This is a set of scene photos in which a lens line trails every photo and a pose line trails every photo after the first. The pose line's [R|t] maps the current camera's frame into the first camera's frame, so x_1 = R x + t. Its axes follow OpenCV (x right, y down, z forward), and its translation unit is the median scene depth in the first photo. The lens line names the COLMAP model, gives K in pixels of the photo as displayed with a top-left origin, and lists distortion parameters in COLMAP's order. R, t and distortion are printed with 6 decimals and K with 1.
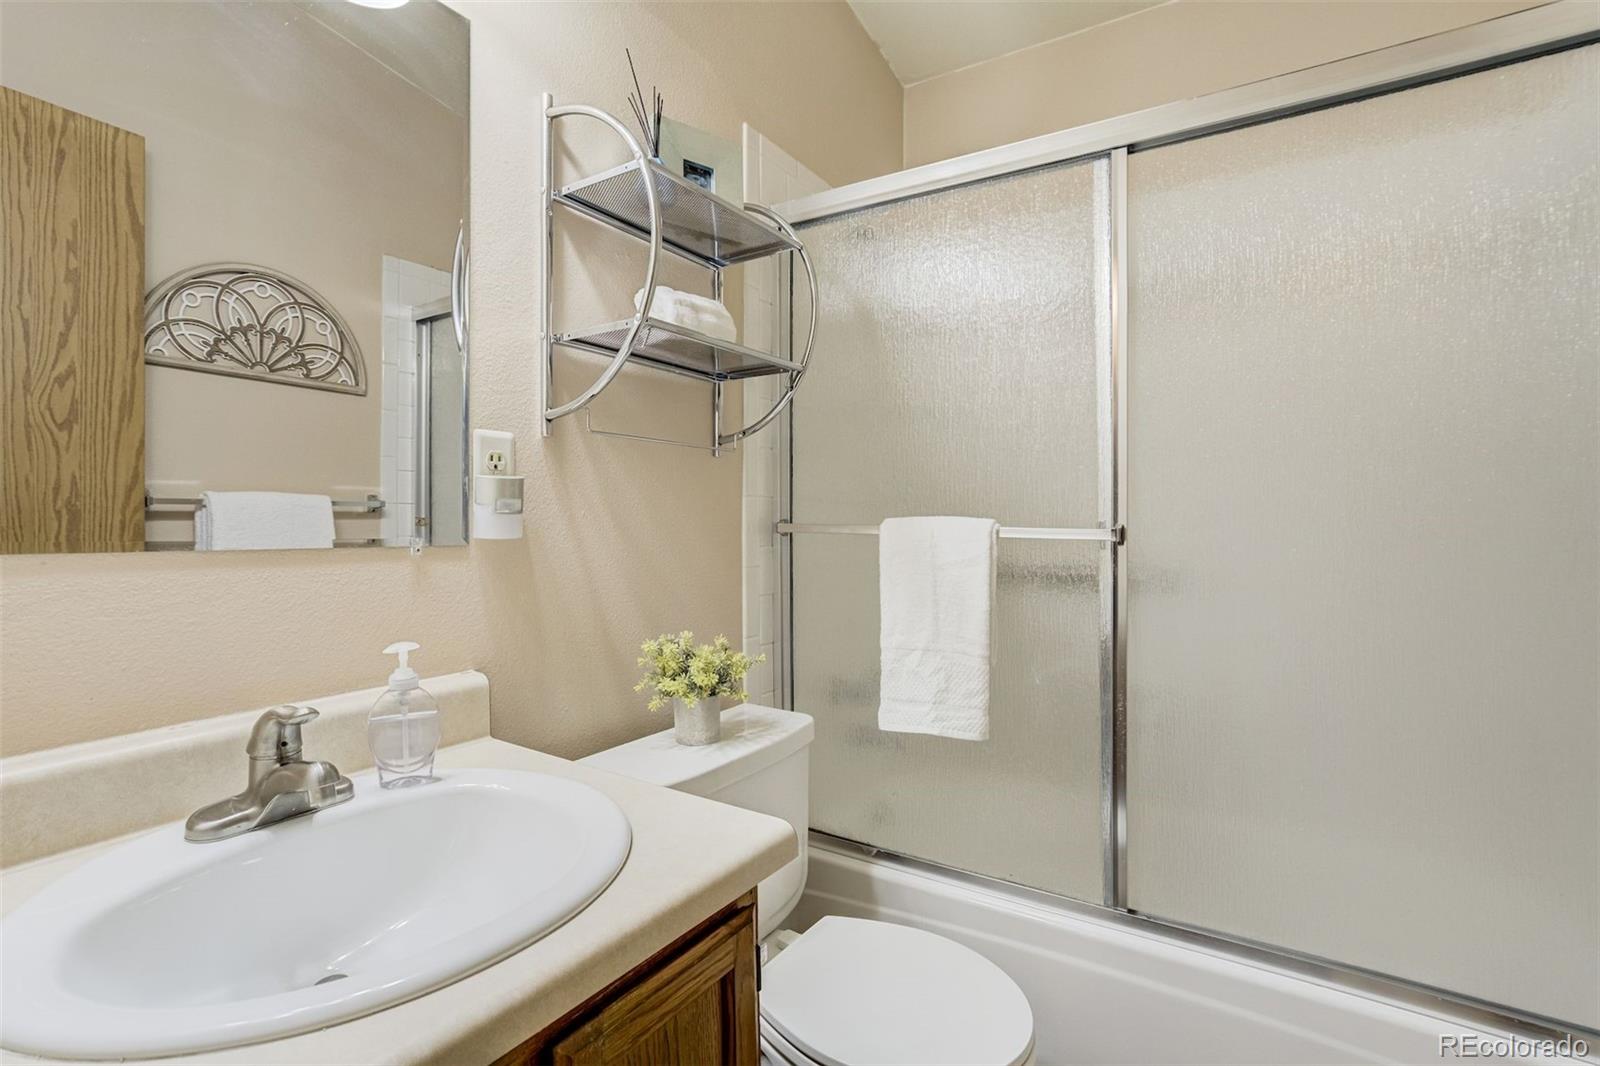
lens RADIAL K [[743.7, 0, 805.4], [0, 743.7, 518.6], [0, 0, 1]] dist [-0.057273, 0.023615]
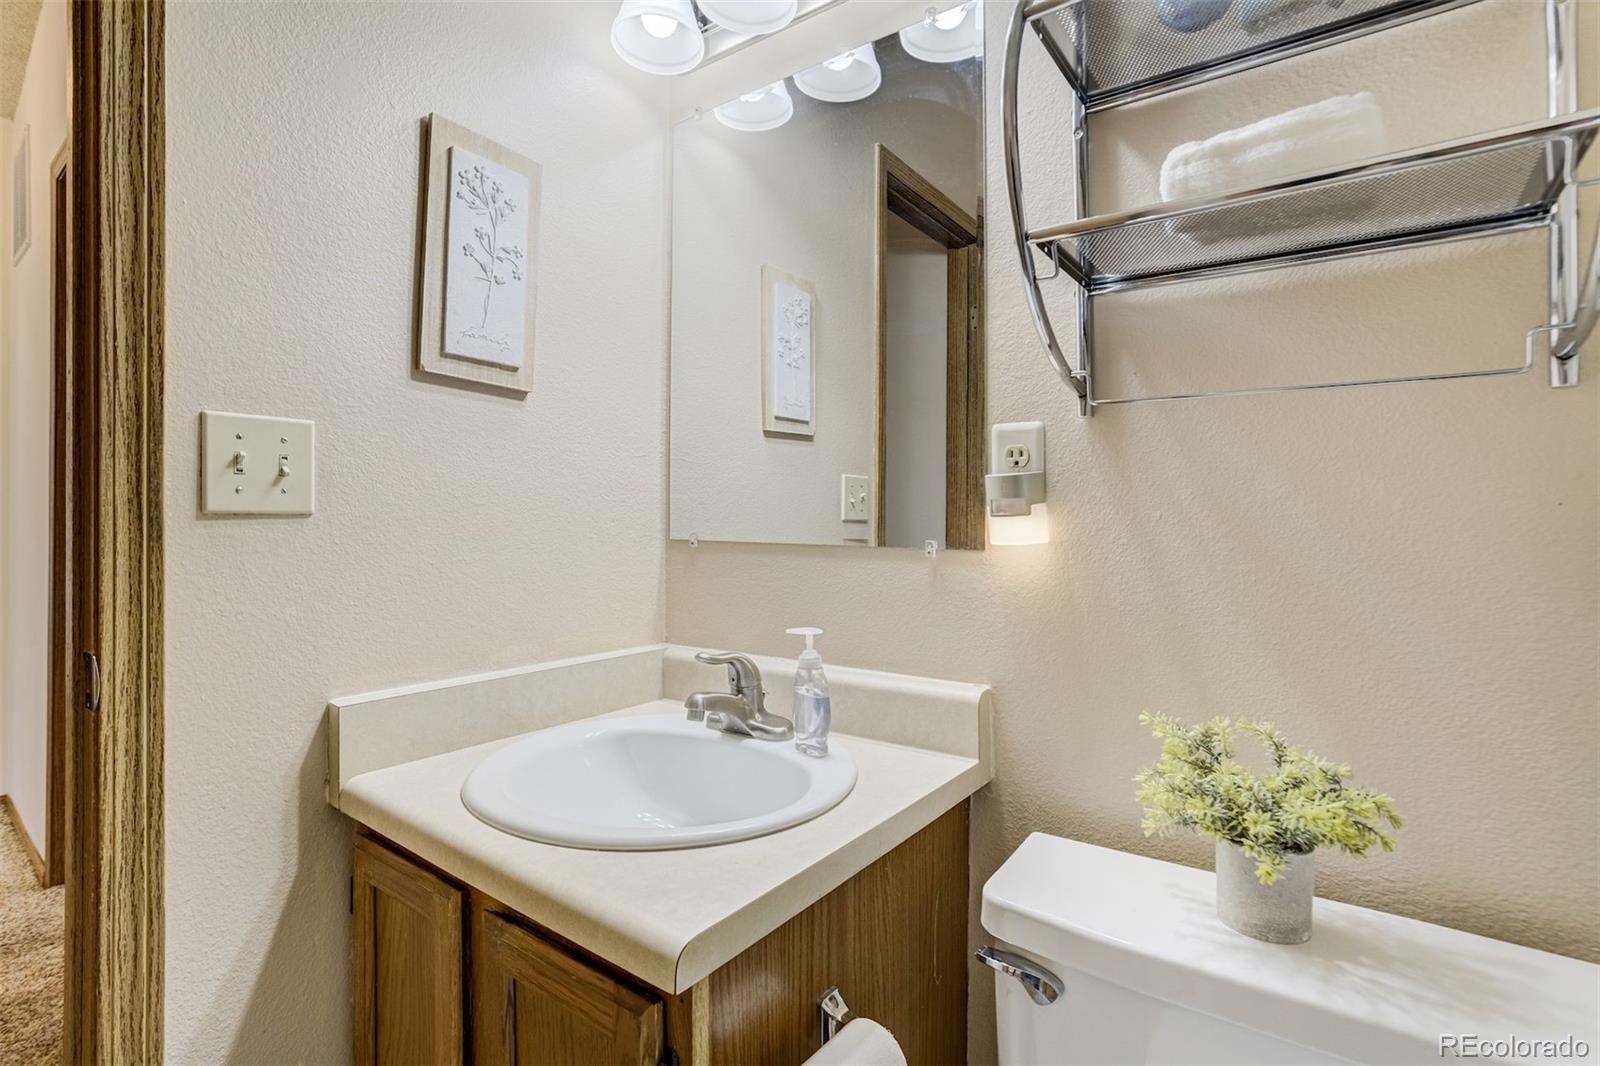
lens RADIAL K [[743.7, 0, 805.4], [0, 743.7, 518.6], [0, 0, 1]] dist [-0.057273, 0.023615]
pose [[-0.067697, -0.009470, -0.997661, 0.482546], [-0.002250, 0.999954, -0.009339, 0.005158], [0.997703, 0.001612, -0.067715, 0.806901]]
